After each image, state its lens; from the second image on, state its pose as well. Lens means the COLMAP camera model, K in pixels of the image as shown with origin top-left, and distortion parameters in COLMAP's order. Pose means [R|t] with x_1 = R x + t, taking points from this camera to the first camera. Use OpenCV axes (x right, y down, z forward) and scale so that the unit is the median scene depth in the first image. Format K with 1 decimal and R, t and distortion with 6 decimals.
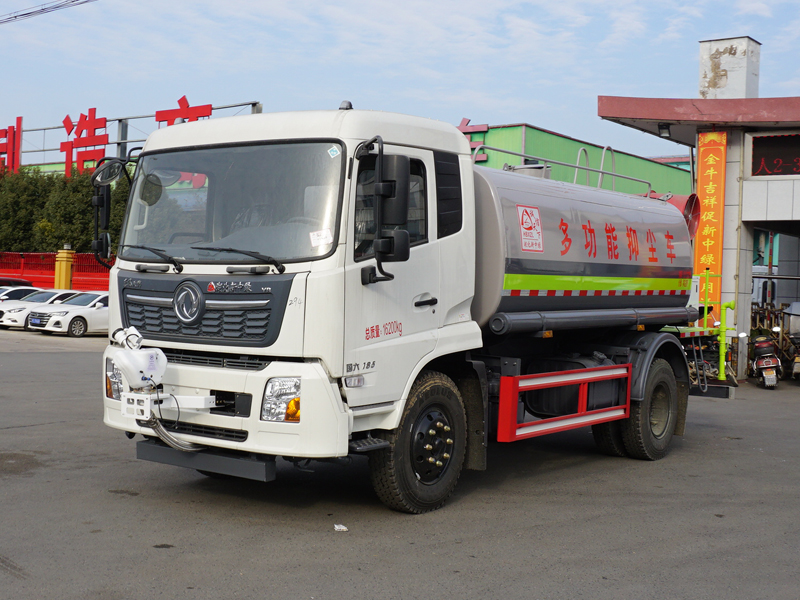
lens RADIAL K [[1102.7, 0, 400.0], [0, 1102.7, 300.0], [0, 0, 1]] dist [0.003273, 0.022341]
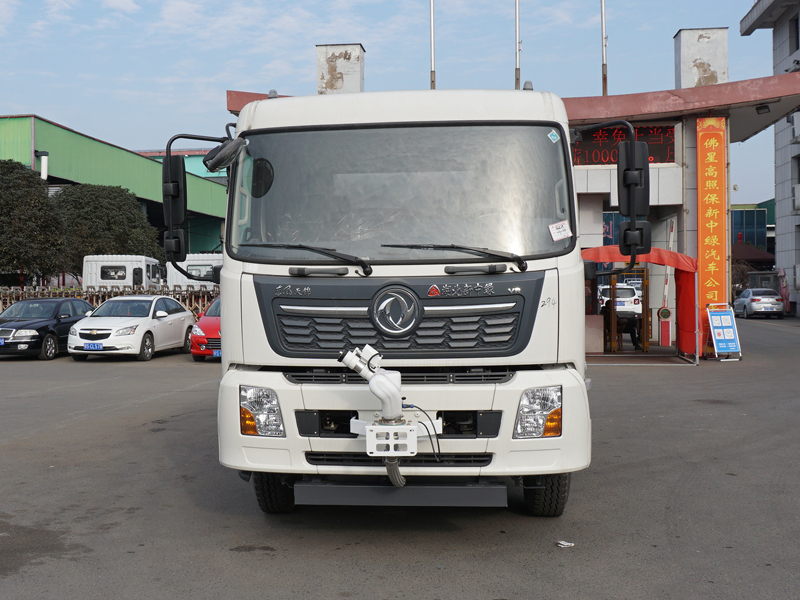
lens RADIAL K [[1015.8, 0, 400.0], [0, 1015.8, 300.0], [0, 0, 1]] dist [-0.015808, 0.009741]
pose [[0.856990, -0.052685, 0.512632, -0.587100], [0.044761, 0.998611, 0.027802, -0.027277], [-0.513385, -0.000880, 0.858158, 0.333924]]
